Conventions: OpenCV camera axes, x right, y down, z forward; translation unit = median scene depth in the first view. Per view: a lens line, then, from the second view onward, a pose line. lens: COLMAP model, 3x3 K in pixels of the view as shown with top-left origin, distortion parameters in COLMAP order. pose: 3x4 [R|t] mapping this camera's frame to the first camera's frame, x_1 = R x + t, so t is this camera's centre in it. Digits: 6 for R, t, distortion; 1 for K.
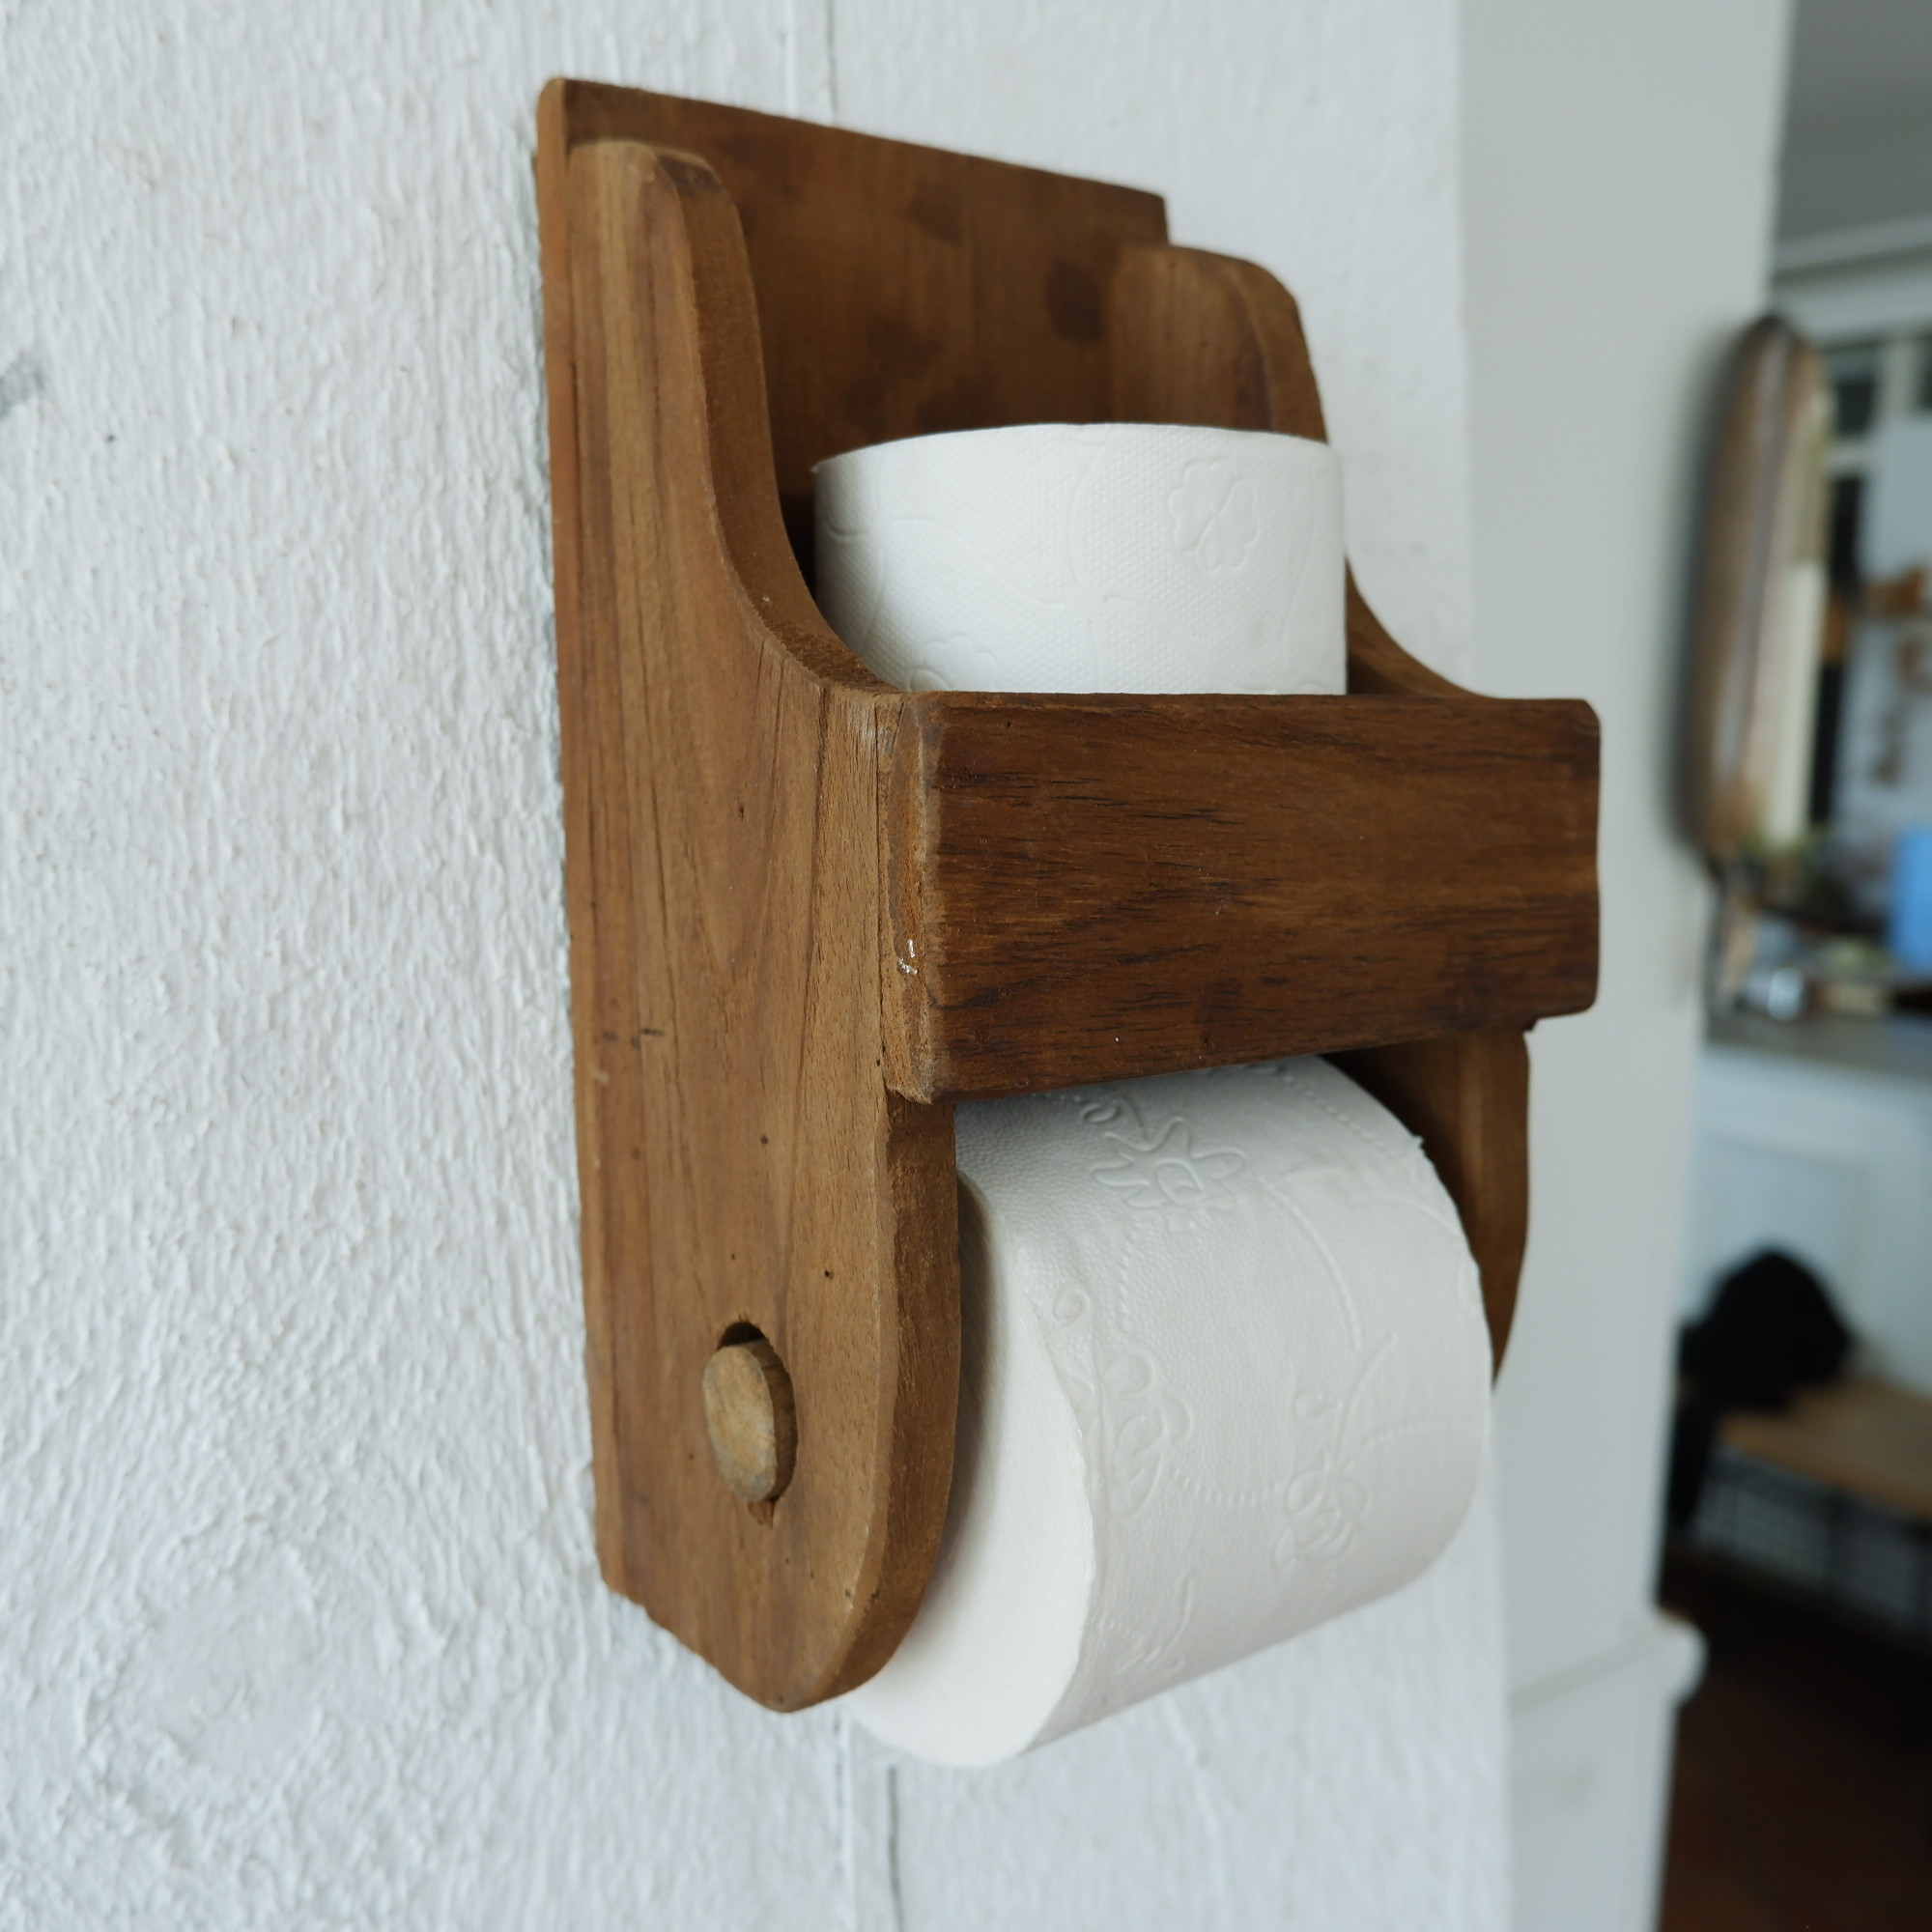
lens RADIAL K [[1893.9, 0, 966.0], [0, 1893.9, 966.0], [0, 0, 1]] dist [-0.009544, 0.011514]
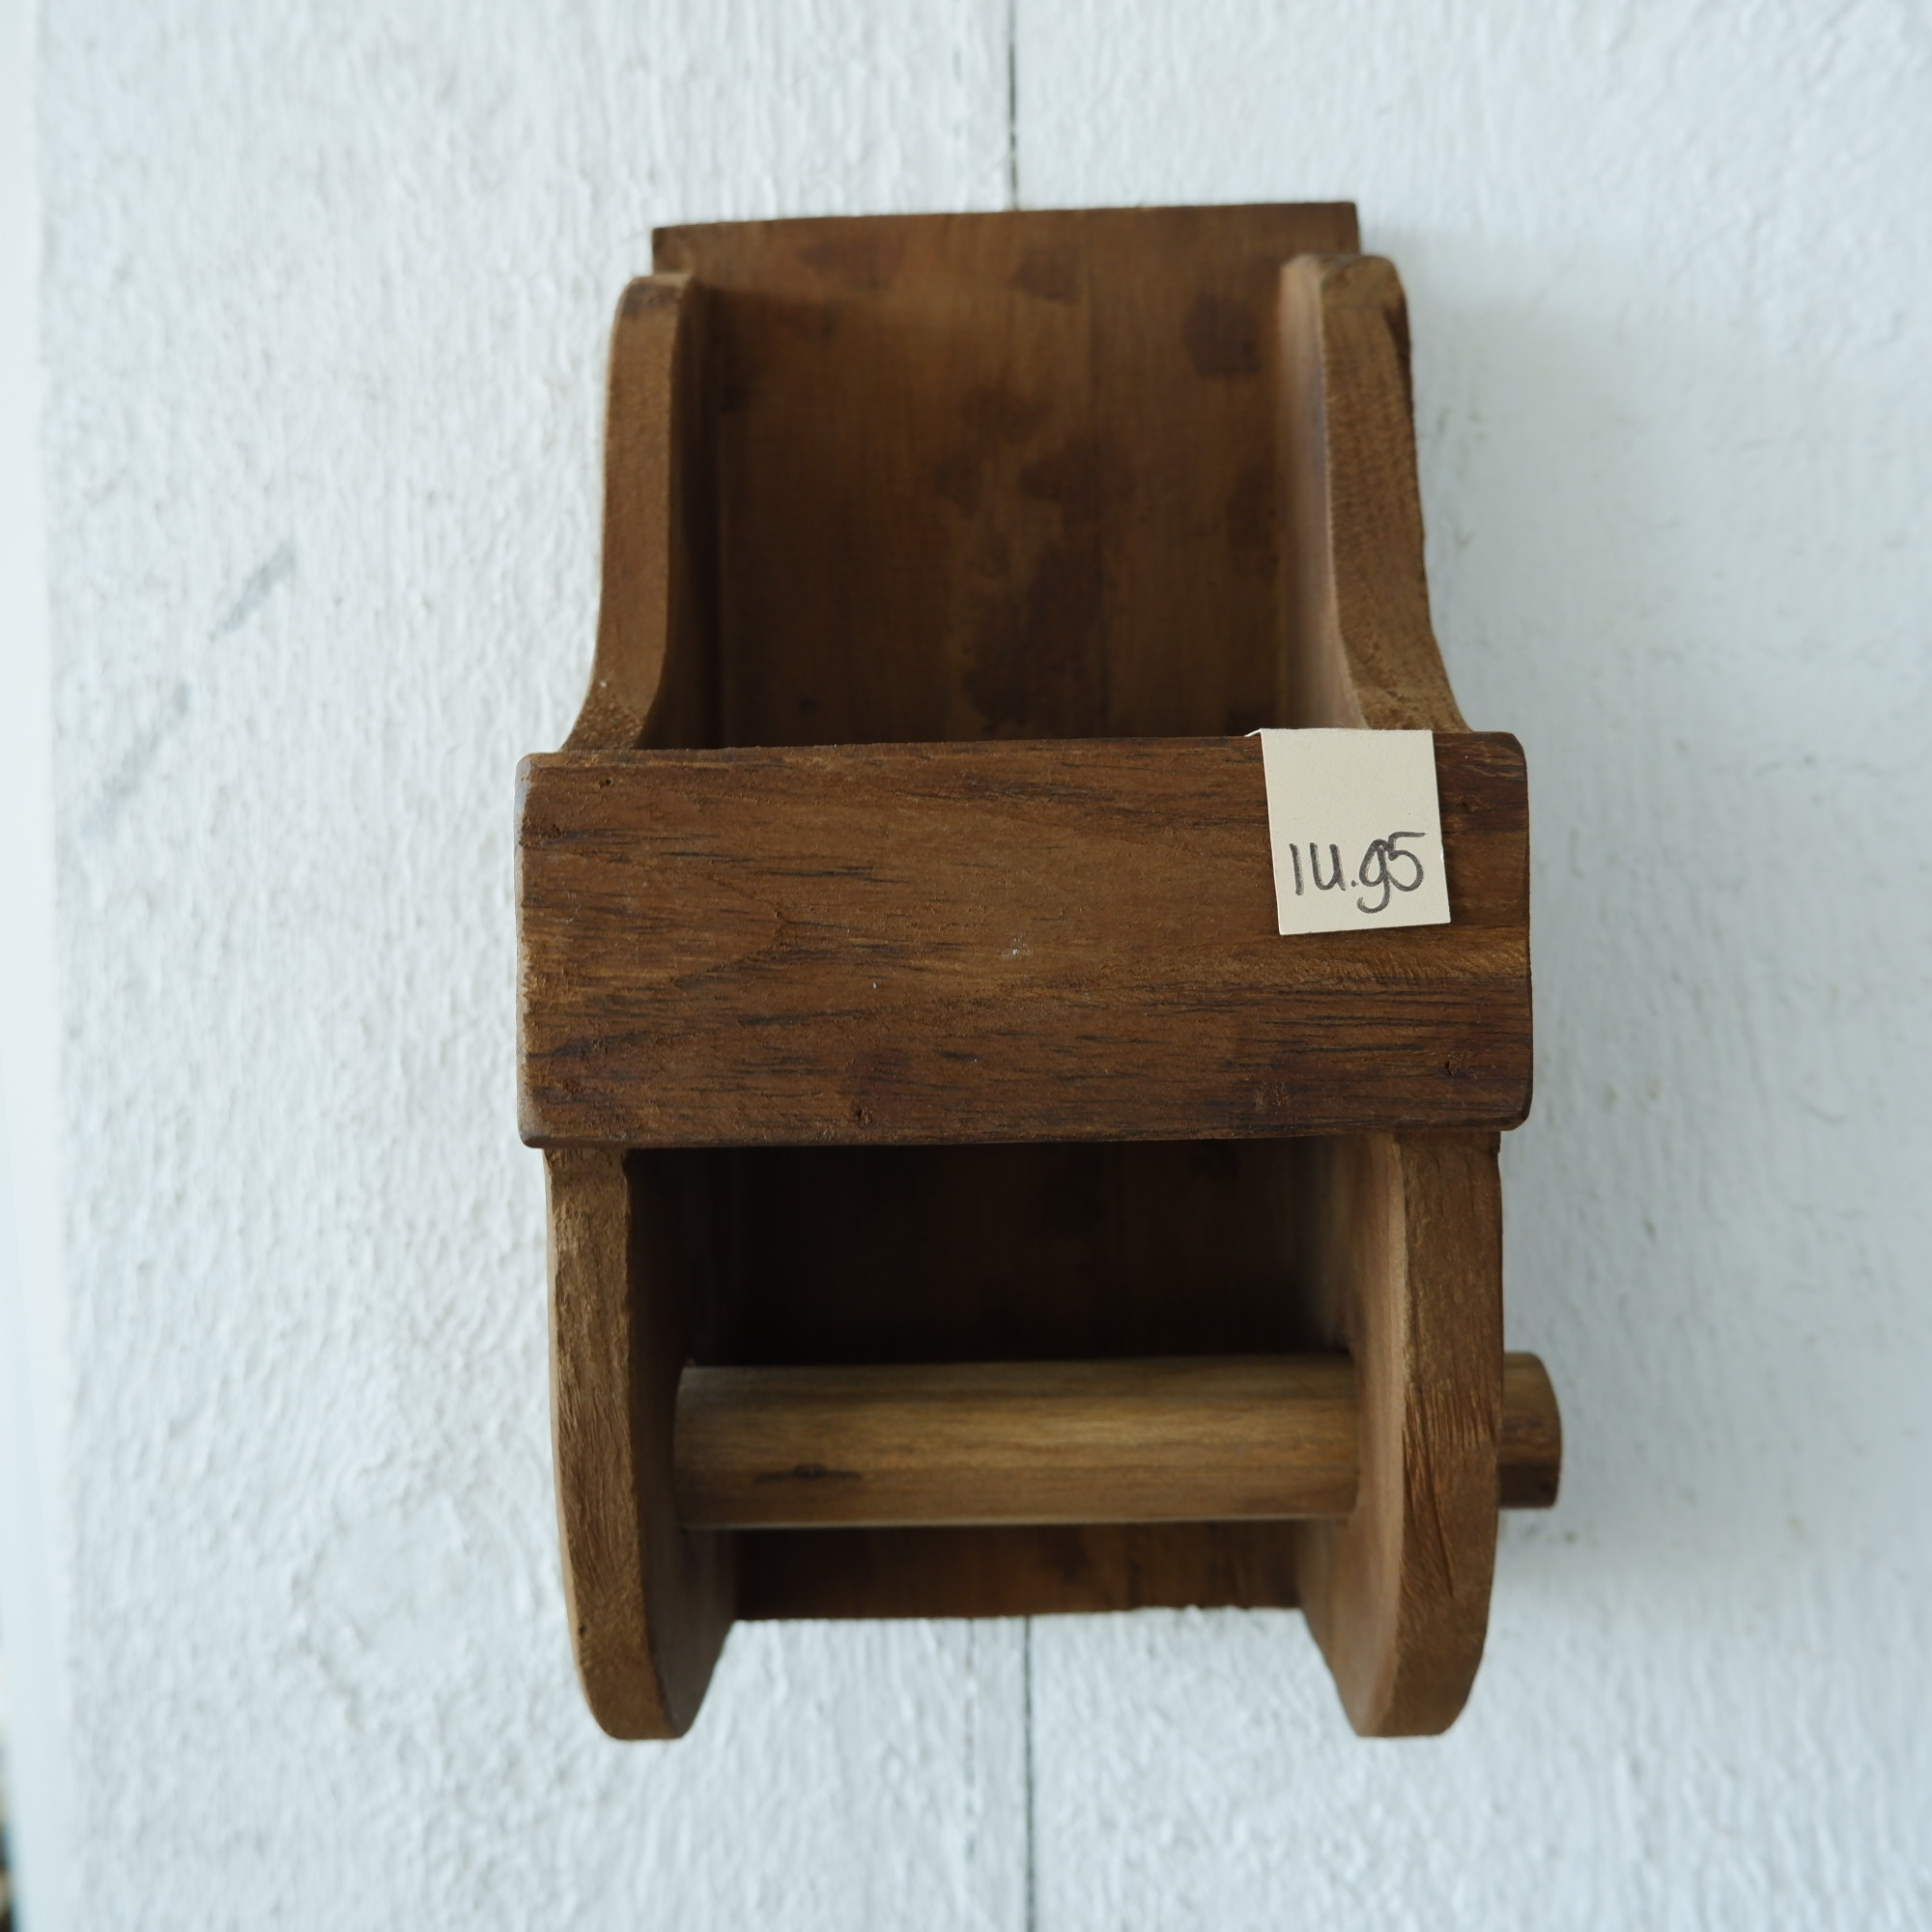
lens RADIAL K [[1893.9, 0, 966.0], [0, 1893.9, 966.0], [0, 0, 1]] dist [-0.009544, 0.011514]
pose [[0.770669, 0.036493, -0.636190, 0.651167], [-0.048447, 0.998825, -0.001393, -0.045306], [0.635391, 0.031895, 0.771531, 0.263014]]
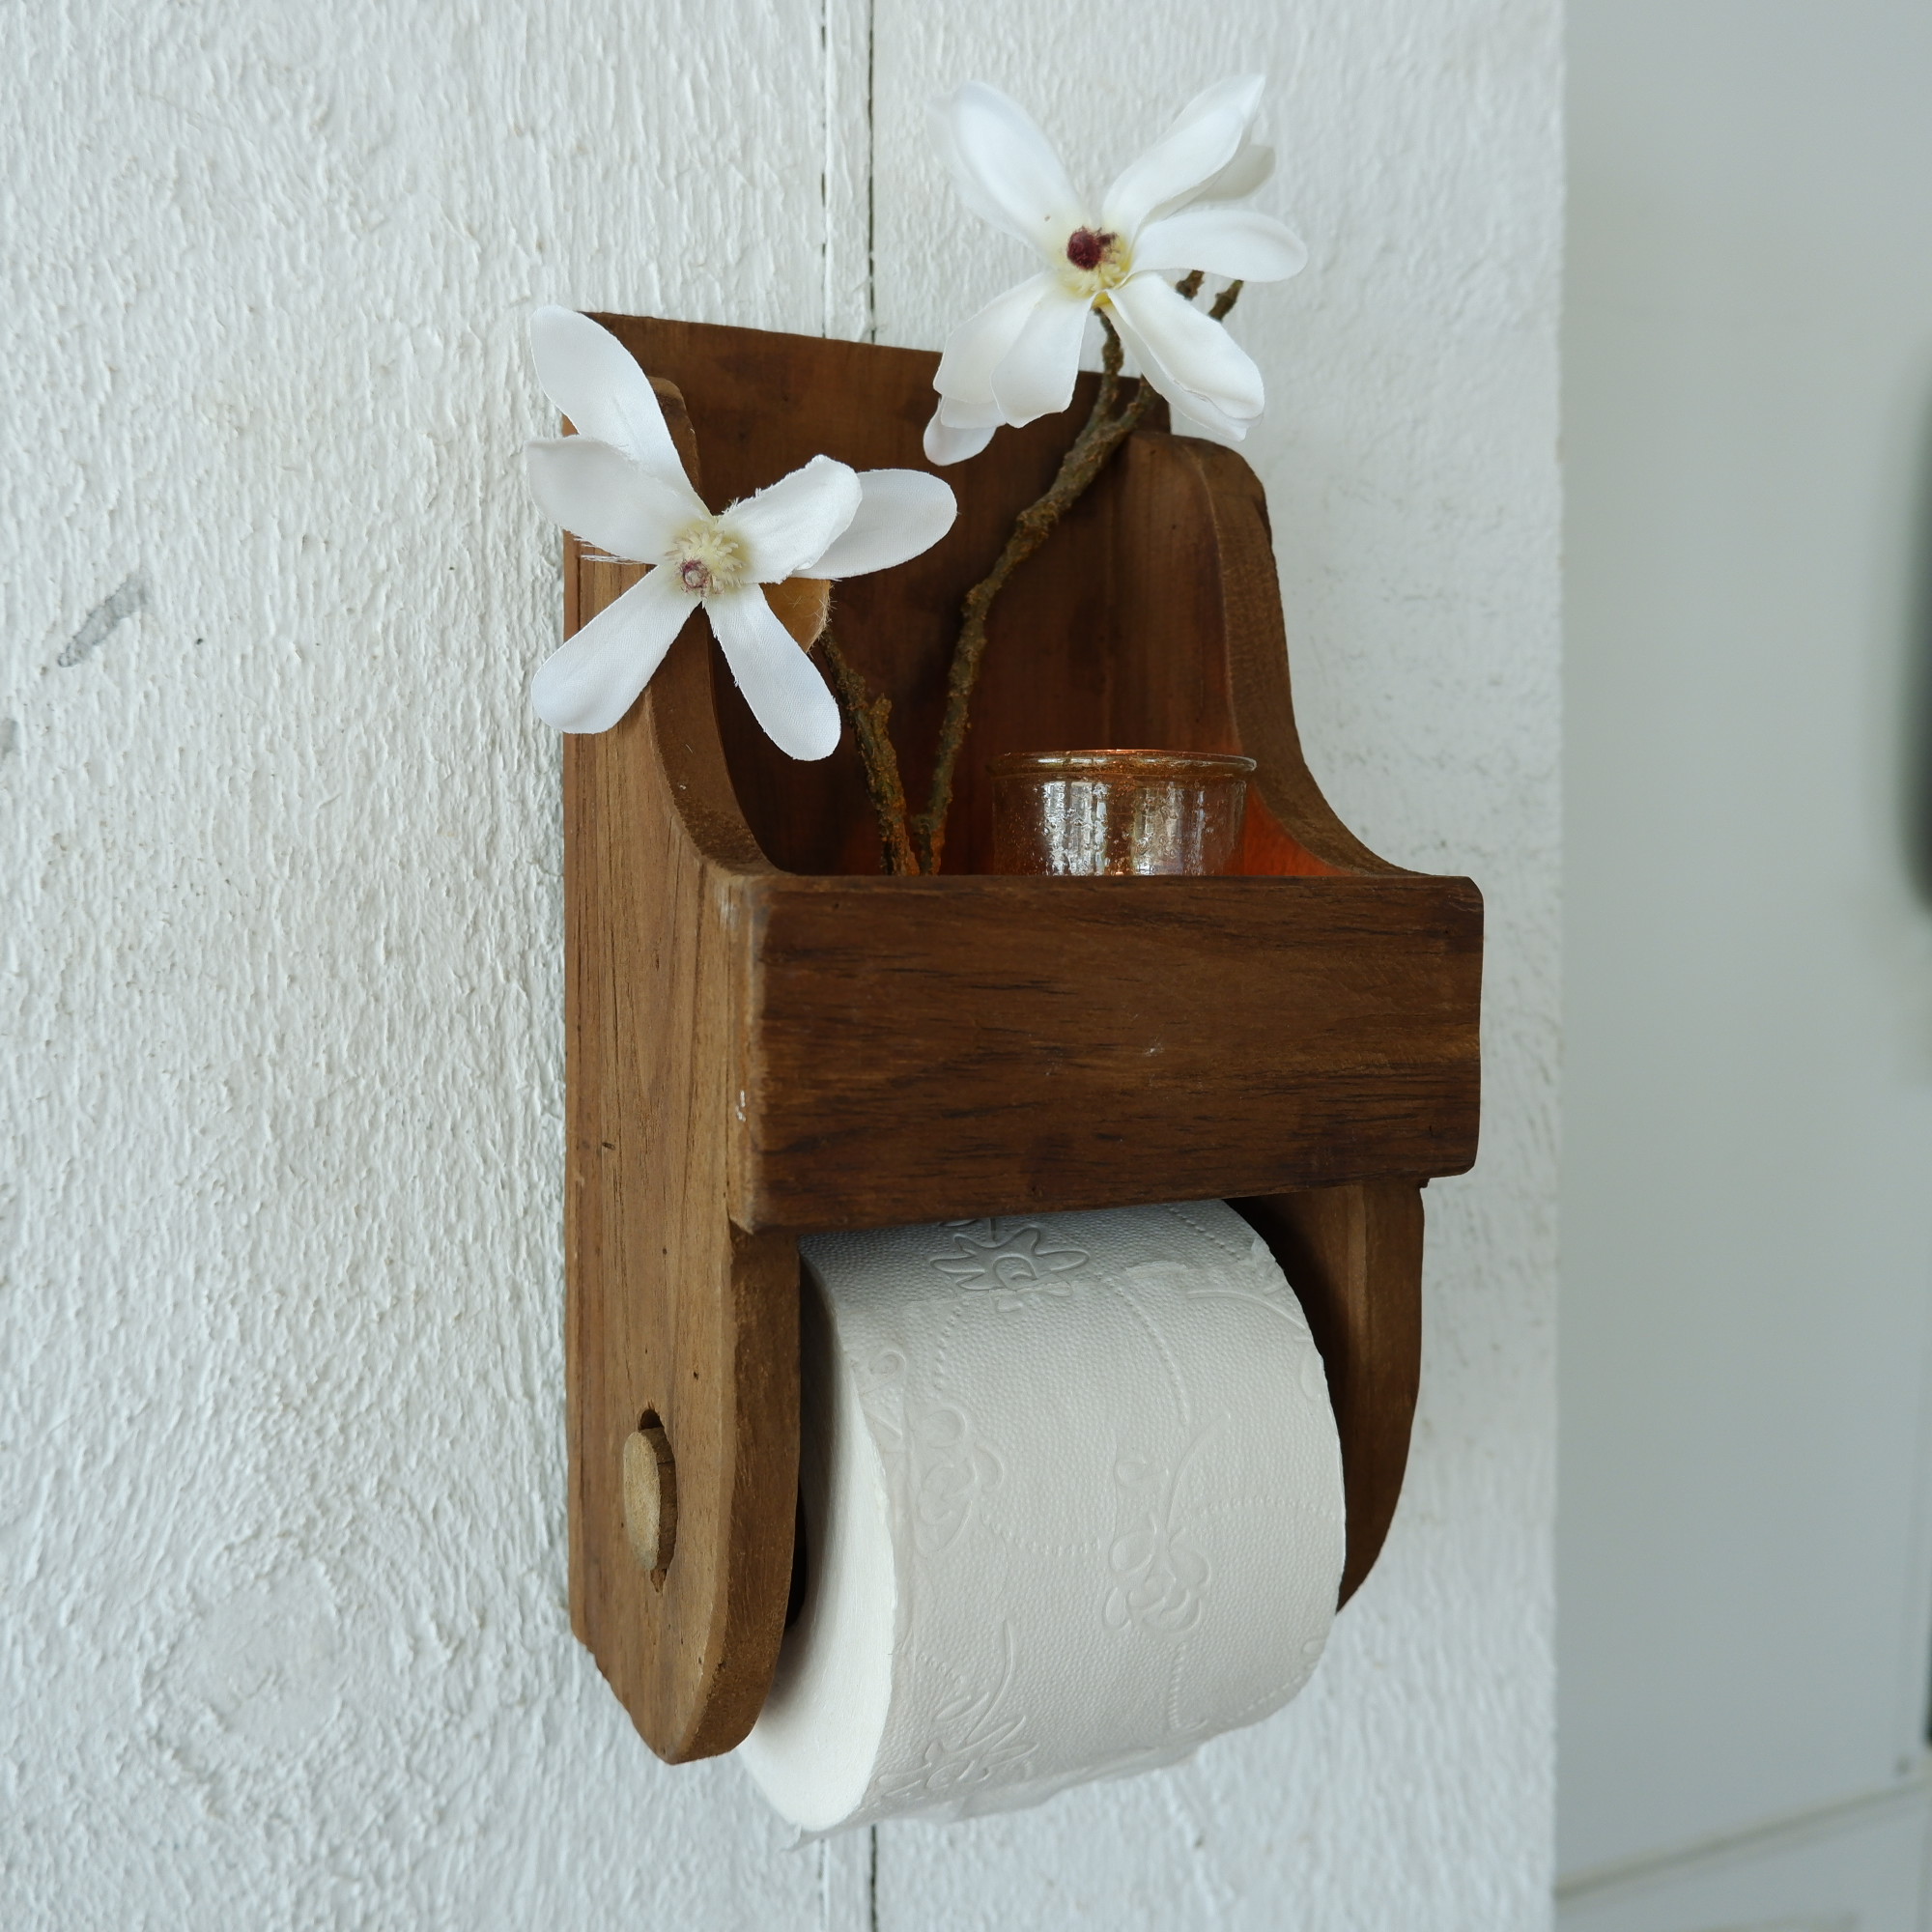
lens RADIAL K [[1893.9, 0, 966.0], [0, 1893.9, 966.0], [0, 0, 1]] dist [-0.009544, 0.011514]
pose [[0.974542, 0.044882, -0.219665, 0.282222], [-0.044412, 0.998988, 0.007079, -0.092707], [0.219760, 0.002858, 0.975550, -0.073359]]
